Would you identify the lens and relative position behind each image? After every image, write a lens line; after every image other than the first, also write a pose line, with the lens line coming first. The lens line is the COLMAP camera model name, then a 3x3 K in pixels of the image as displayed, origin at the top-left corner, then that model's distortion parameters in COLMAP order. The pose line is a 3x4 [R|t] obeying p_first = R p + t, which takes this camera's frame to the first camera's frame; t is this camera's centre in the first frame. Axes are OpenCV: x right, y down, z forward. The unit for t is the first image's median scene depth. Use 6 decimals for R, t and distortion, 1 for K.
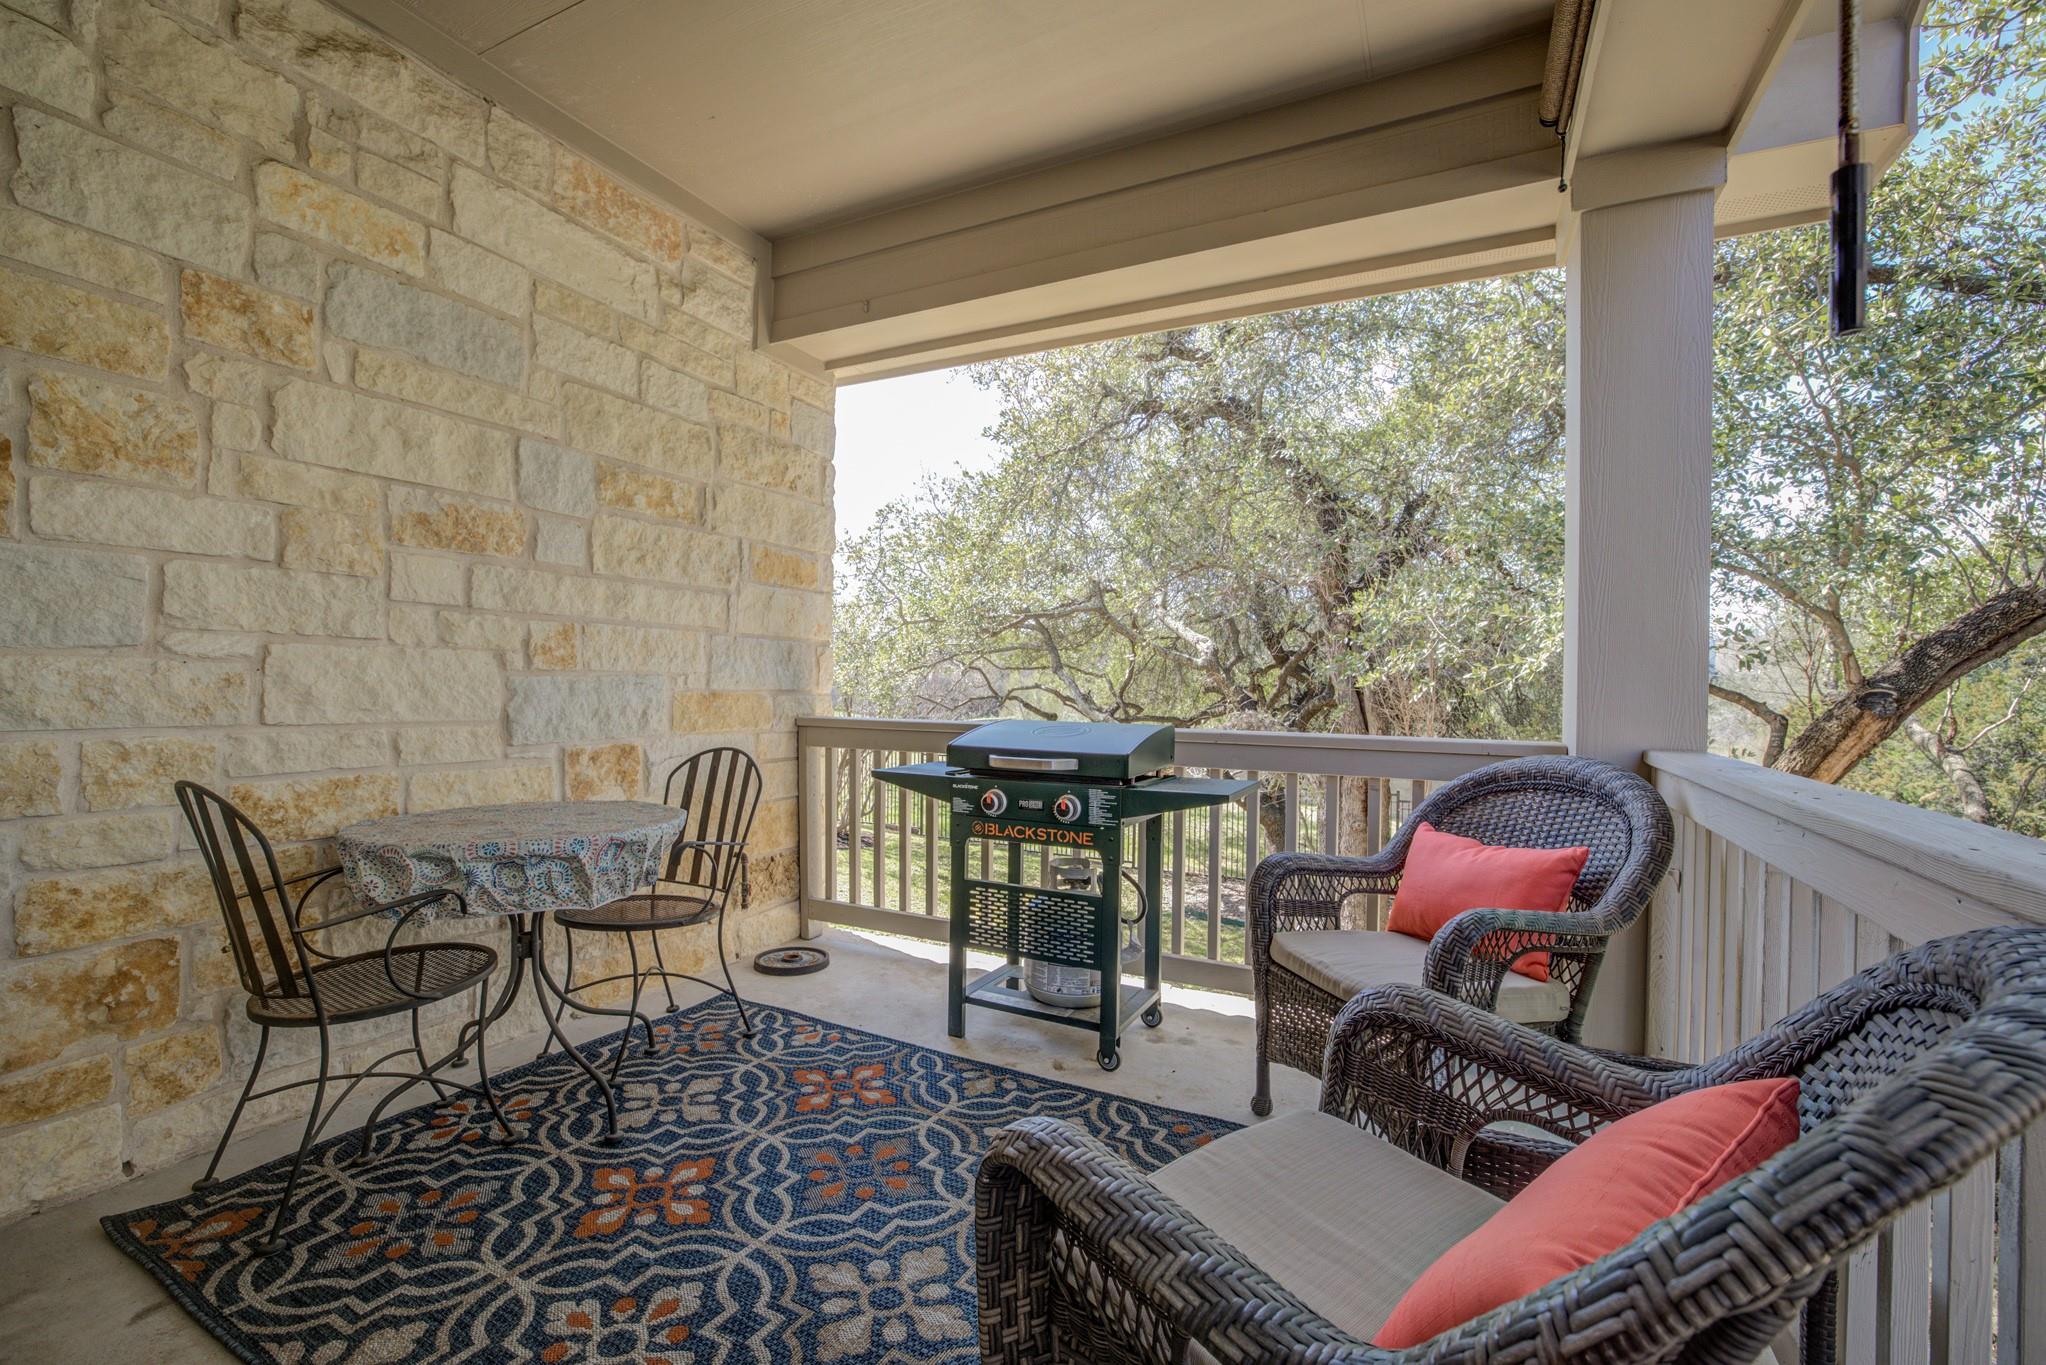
lens RADIAL K [[870.4, 0, 1014.2], [0, 870.4, 686.8], [0, 0, 1]] dist [-0.041135, 0.016458]
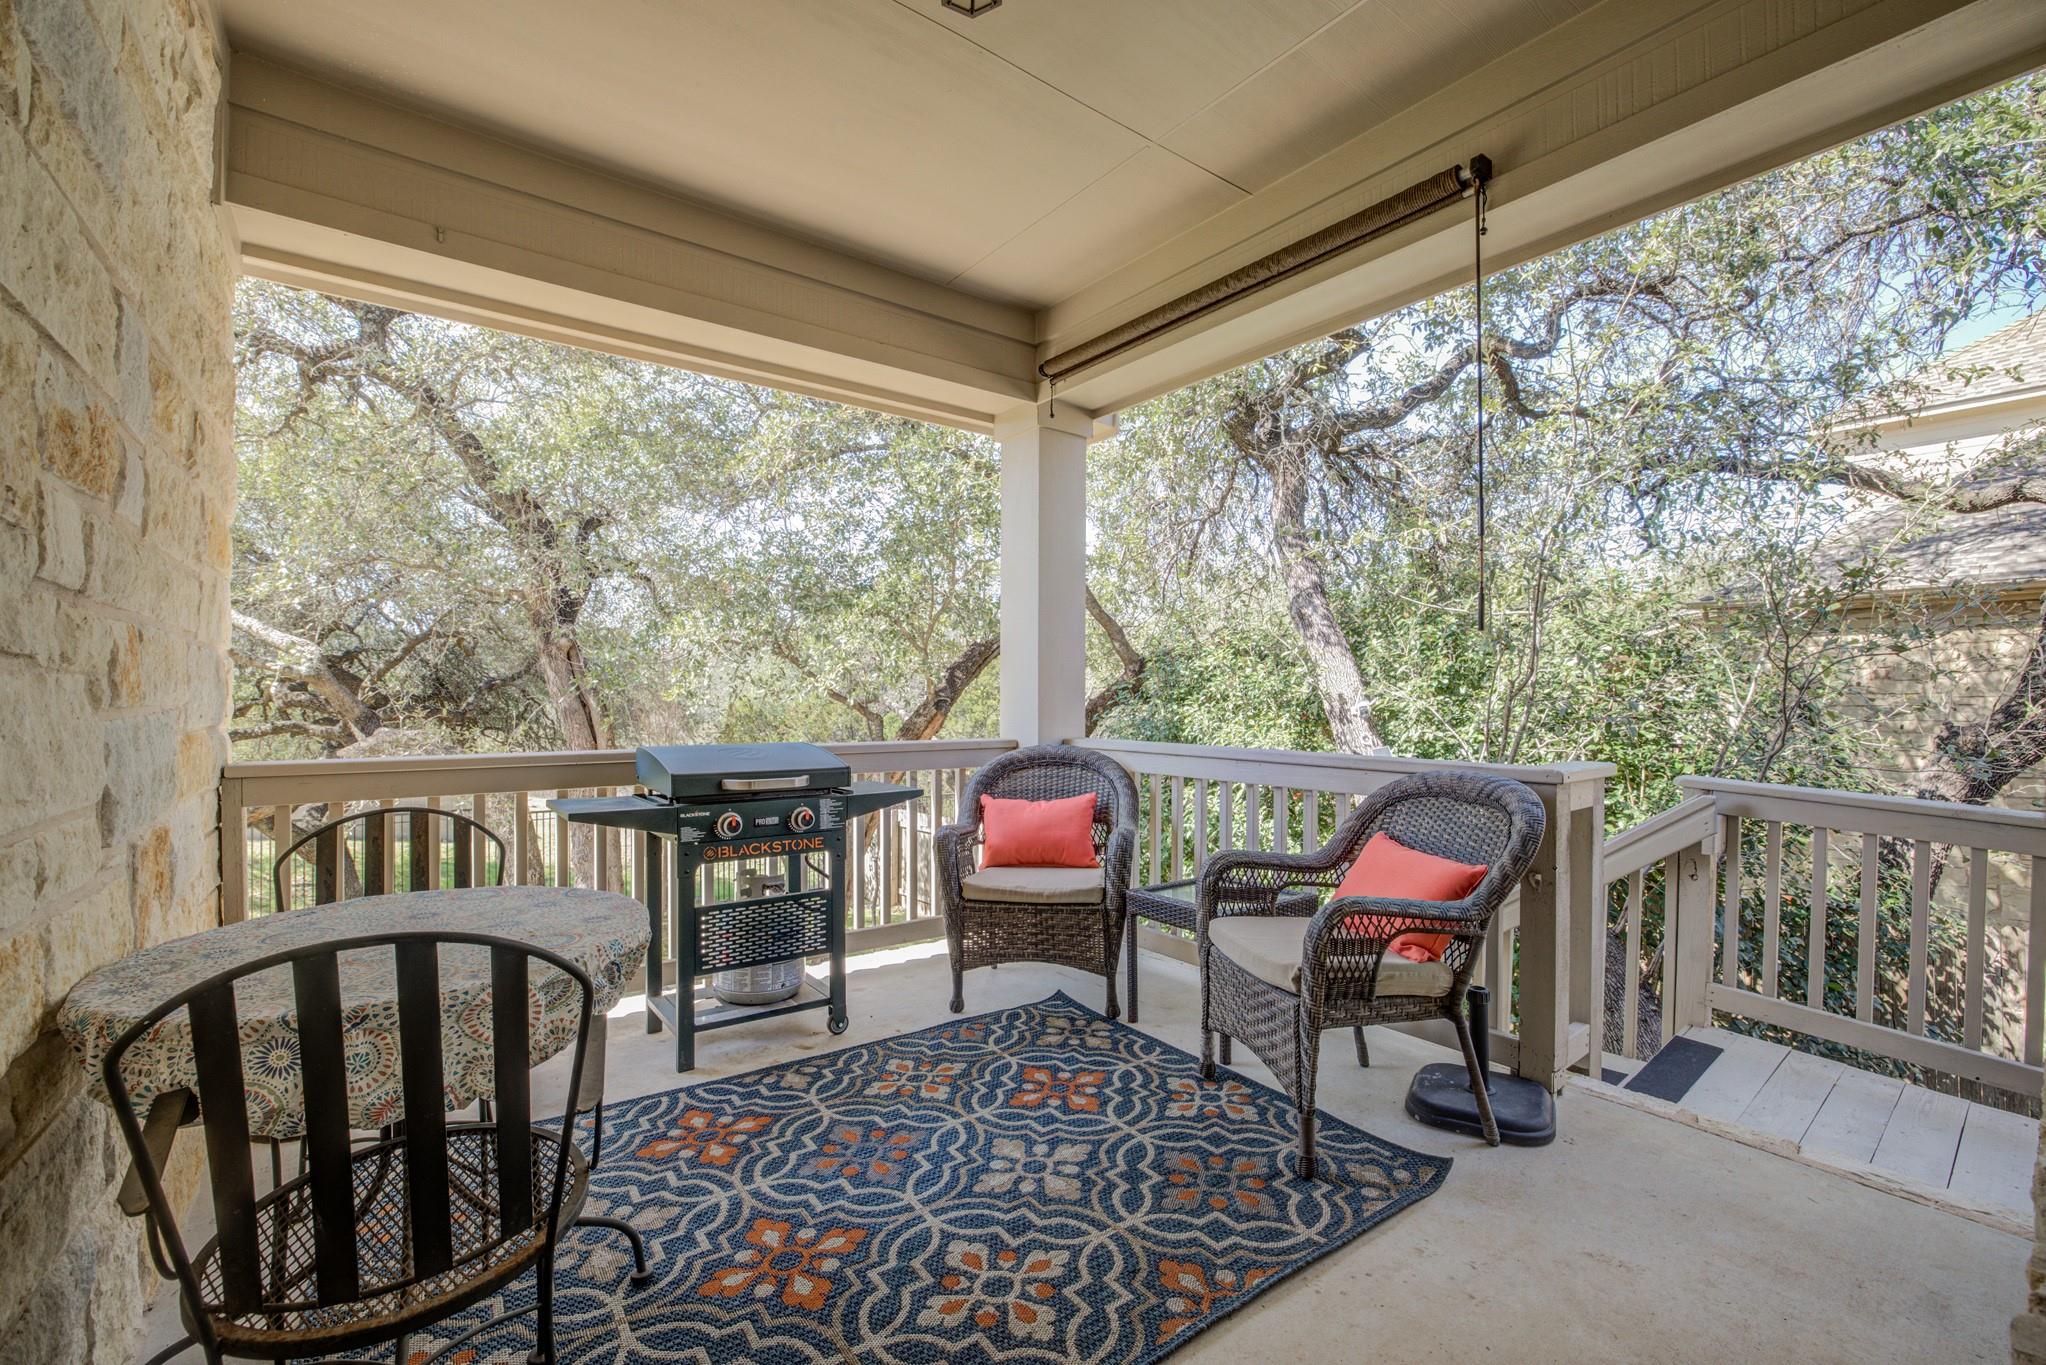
lens RADIAL K [[870.4, 0, 1014.2], [0, 870.4, 686.8], [0, 0, 1]] dist [-0.041135, 0.016458]
pose [[0.446540, -0.003572, 0.894756, -0.832928], [0.007804, 0.999970, 0.000098, -0.031074], [-0.894730, 0.006939, 0.446555, 0.245576]]
